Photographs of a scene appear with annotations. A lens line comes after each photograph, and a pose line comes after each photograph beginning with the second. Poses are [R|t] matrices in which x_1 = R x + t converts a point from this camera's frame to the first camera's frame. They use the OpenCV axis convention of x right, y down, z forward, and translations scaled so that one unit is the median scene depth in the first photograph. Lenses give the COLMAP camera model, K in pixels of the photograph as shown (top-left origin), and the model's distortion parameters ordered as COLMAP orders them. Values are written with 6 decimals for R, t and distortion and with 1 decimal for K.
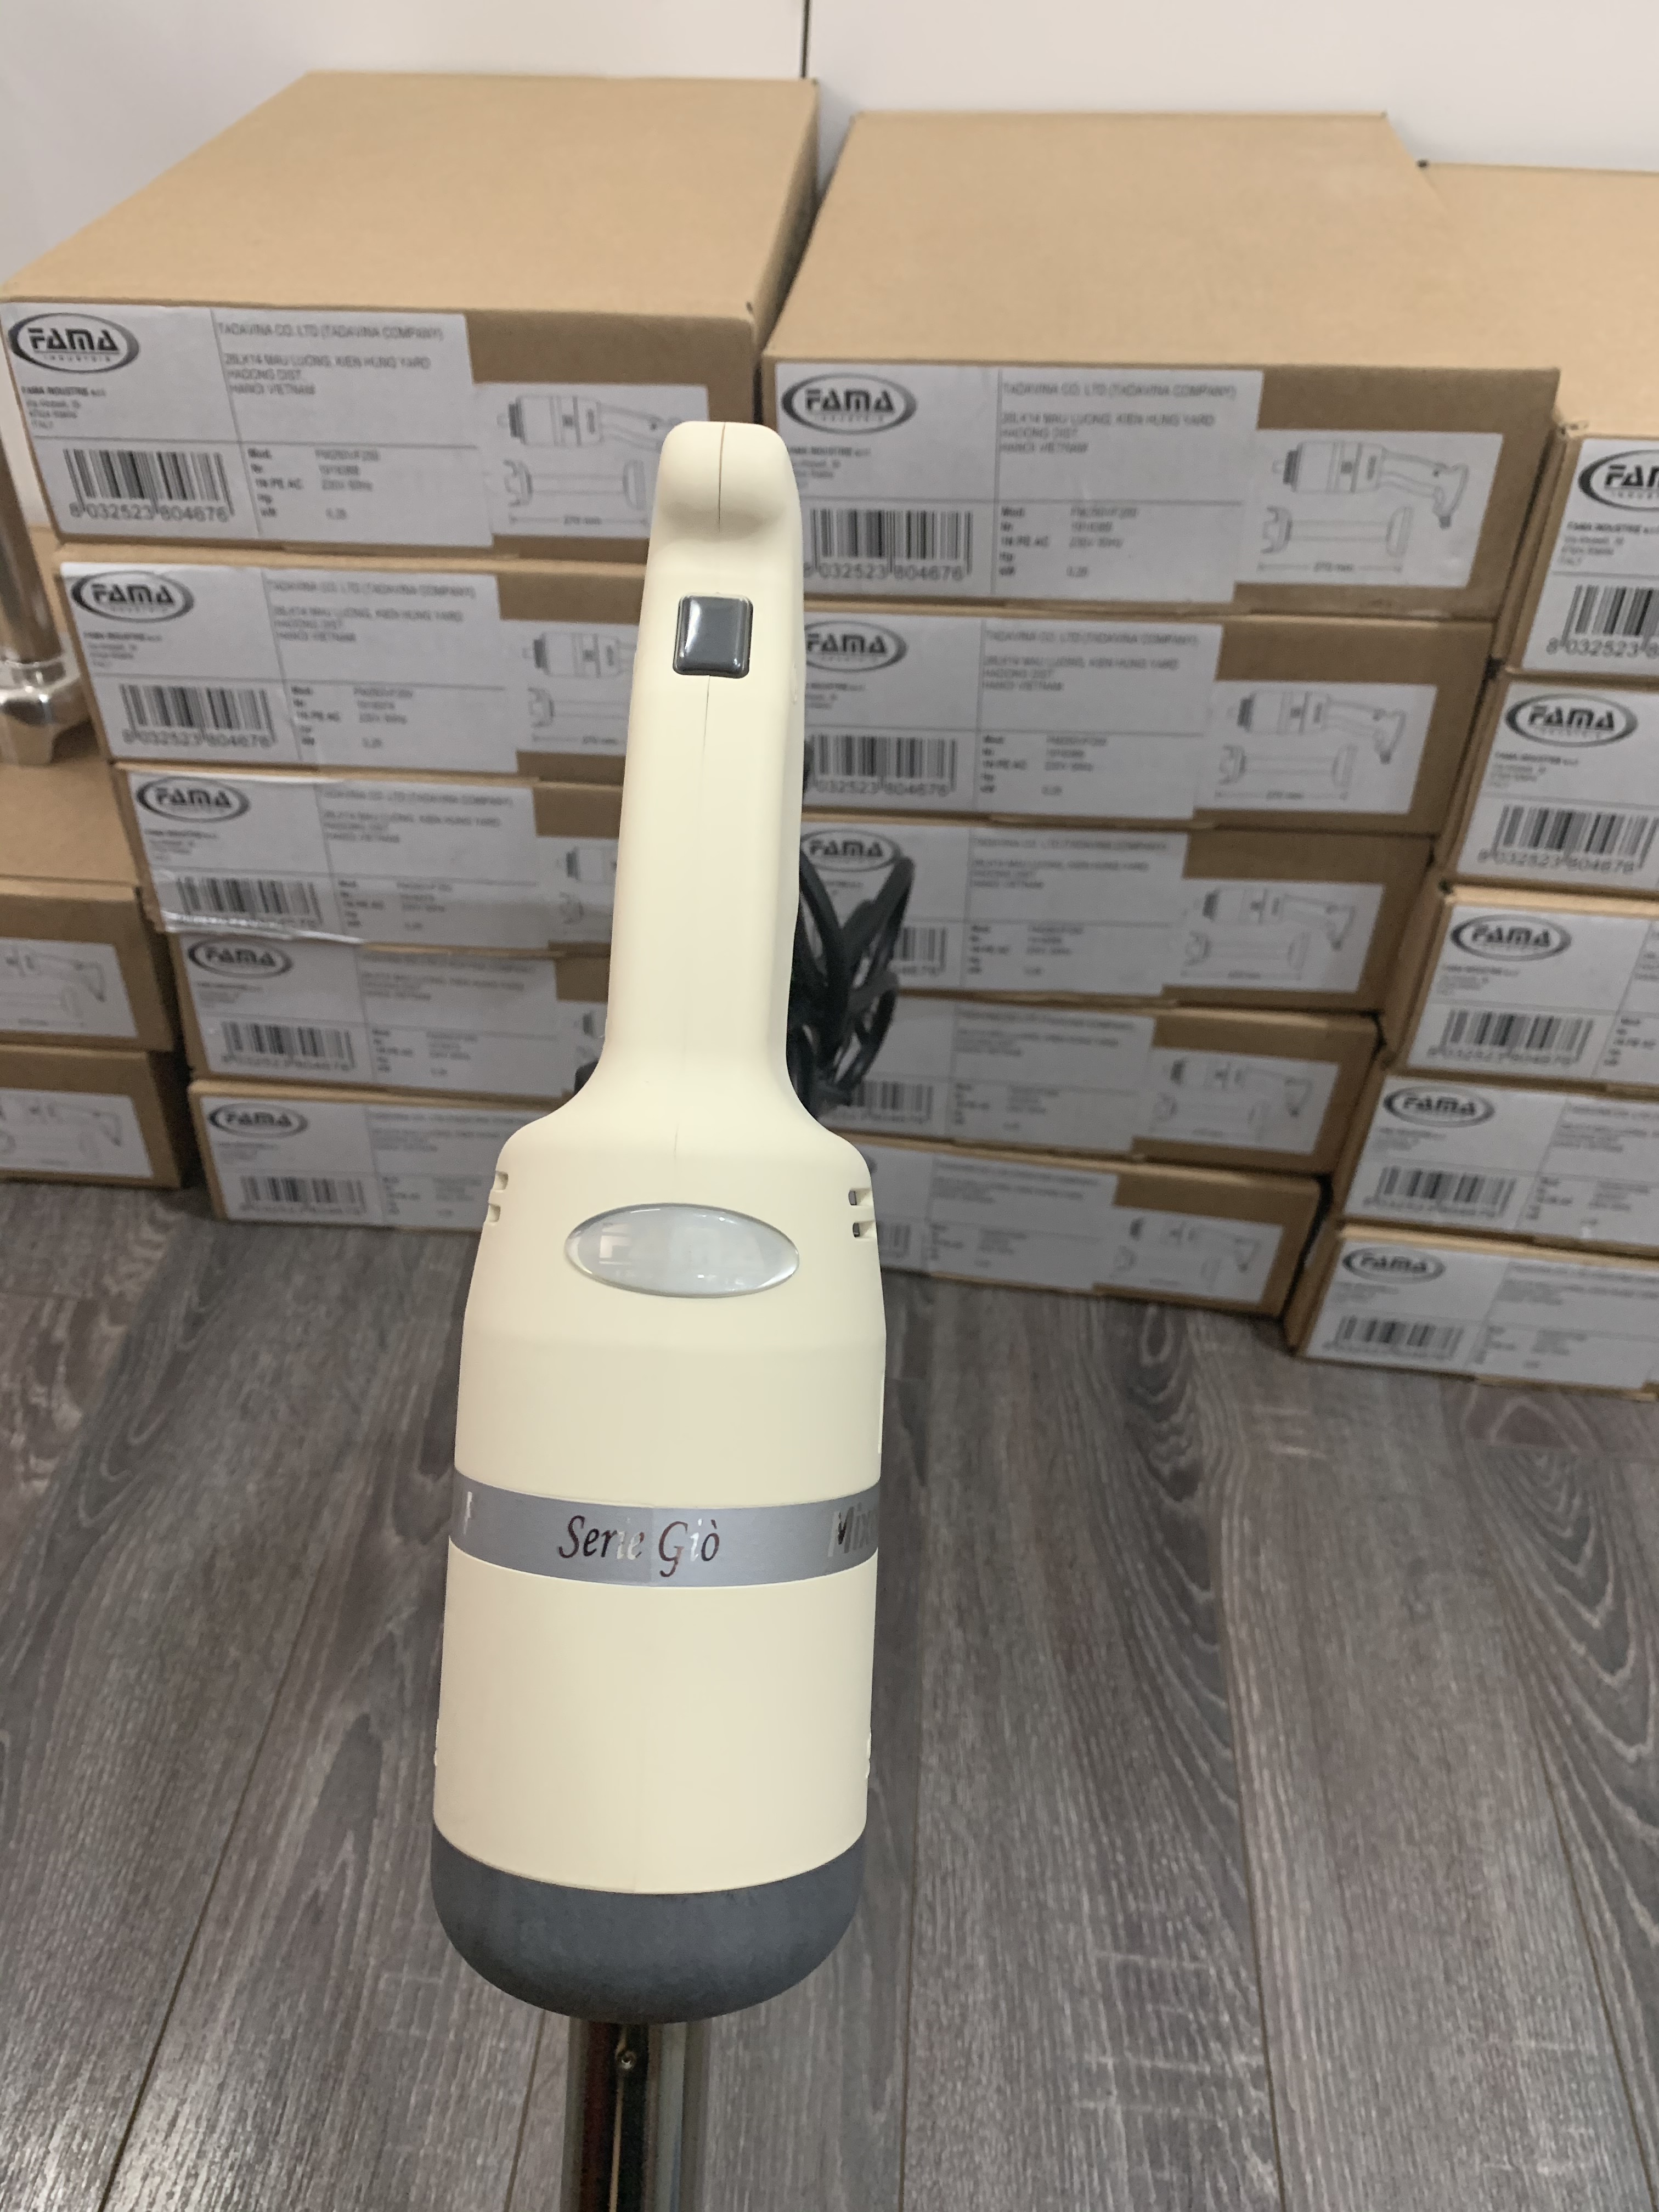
lens RADIAL K [[1689.1, 0, 829.5], [0, 1689.1, 1106.0], [0, 0, 1]] dist [0.012774, -0.040258]
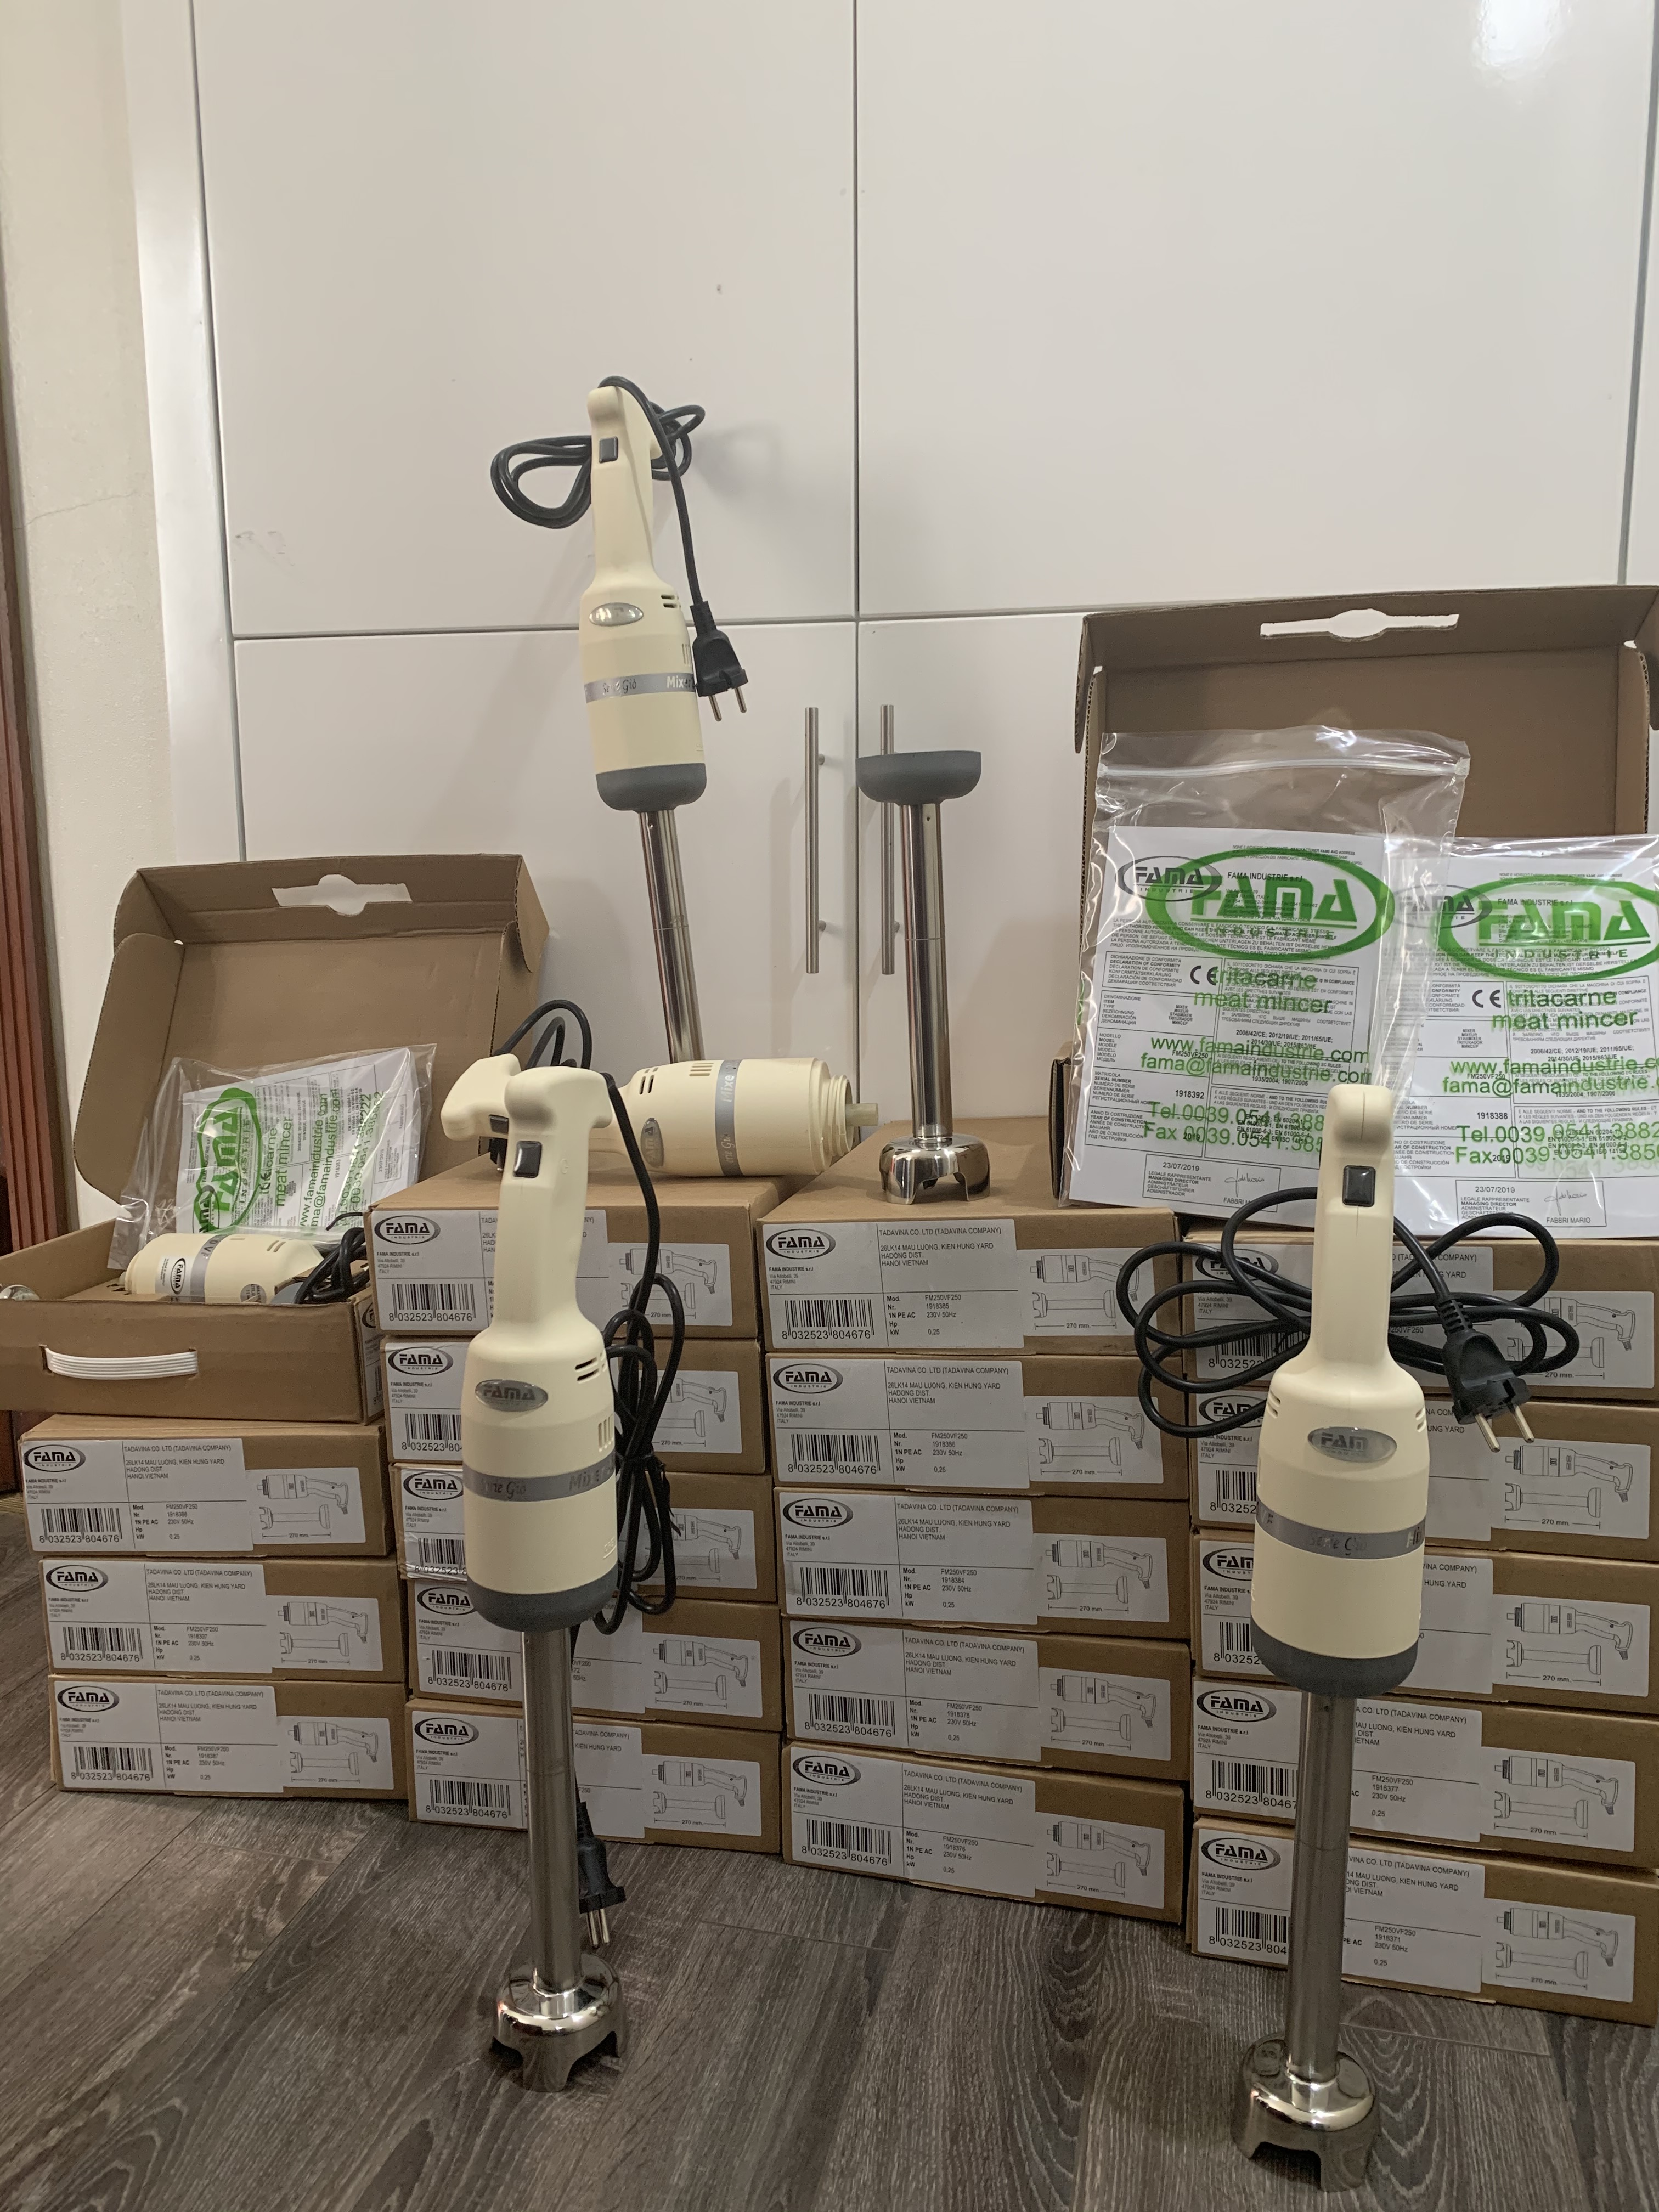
lens RADIAL K [[1689.1, 0, 829.5], [0, 1689.1, 1106.0], [0, 0, 1]] dist [0.012774, -0.040258]
pose [[0.982871, -0.039484, -0.180016, 0.297355], [-0.064113, 0.842514, -0.534846, 0.346577], [0.172784, 0.537226, 0.825551, -0.470254]]
